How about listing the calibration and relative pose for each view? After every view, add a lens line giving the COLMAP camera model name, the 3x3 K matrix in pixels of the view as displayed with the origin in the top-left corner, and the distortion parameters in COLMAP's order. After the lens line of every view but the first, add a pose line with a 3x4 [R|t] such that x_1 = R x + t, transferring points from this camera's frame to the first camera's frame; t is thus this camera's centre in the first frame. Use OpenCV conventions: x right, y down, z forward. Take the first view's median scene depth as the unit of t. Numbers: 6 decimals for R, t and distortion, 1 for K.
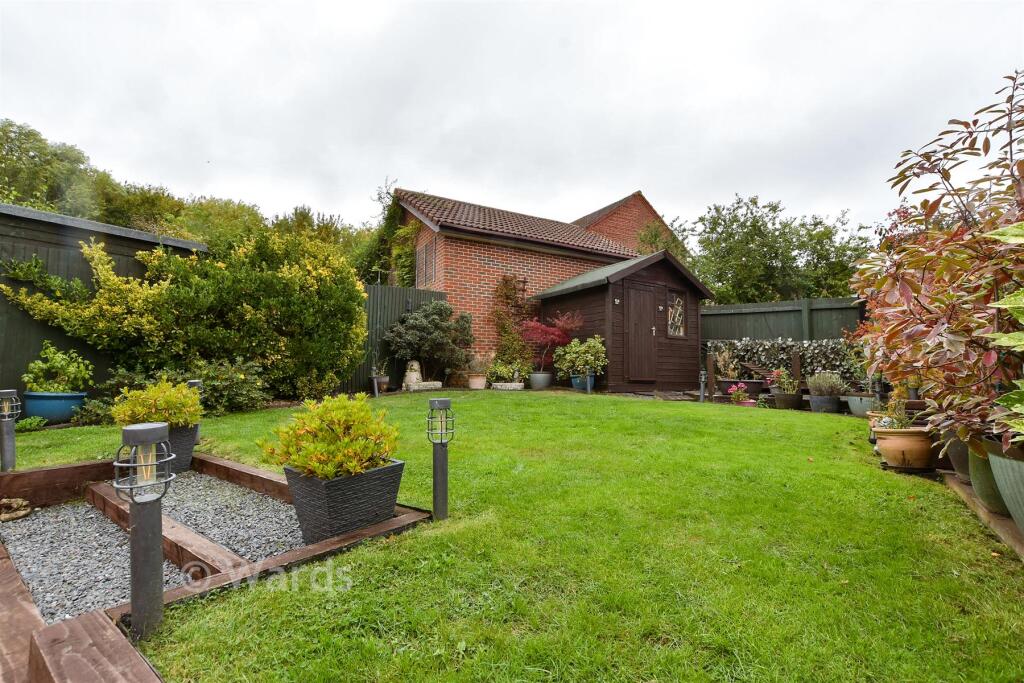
lens RADIAL K [[448.0, 0, 516.2], [0, 448.0, 342.1], [0, 0, 1]] dist [-0.011456, 0.000655]
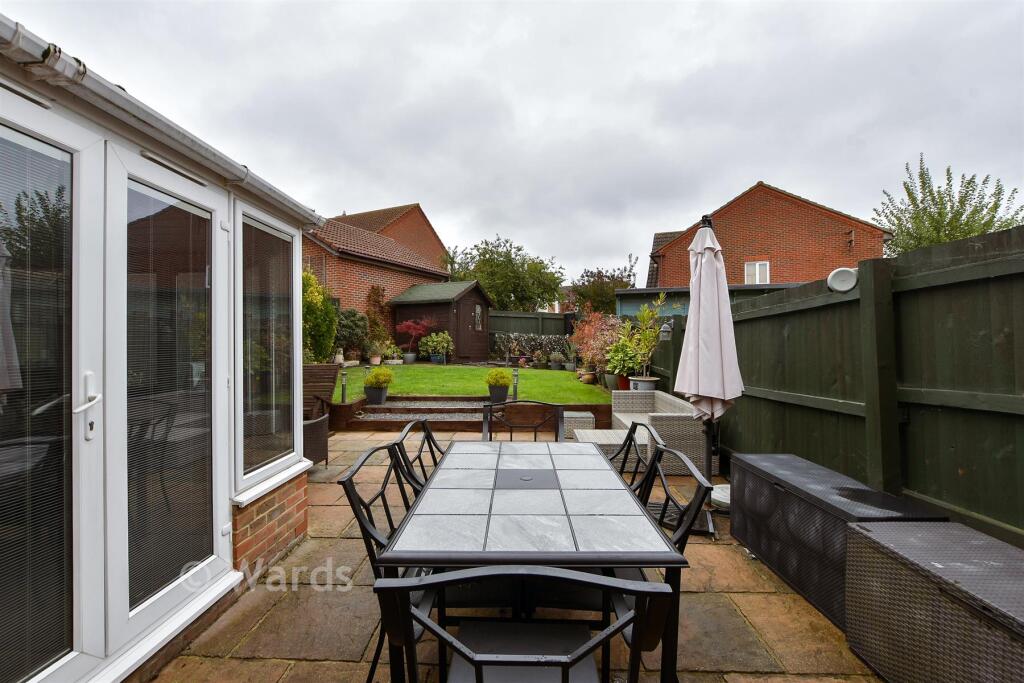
lens RADIAL K [[448.0, 0, 509.6], [0, 448.0, 343.3], [0, 0, 1]] dist [-0.011456, 0.000655]
pose [[0.825595, -0.004449, 0.564246, -0.574879], [-0.035791, 0.997542, 0.060234, -0.079189], [-0.563128, -0.069924, 0.823406, -0.543492]]
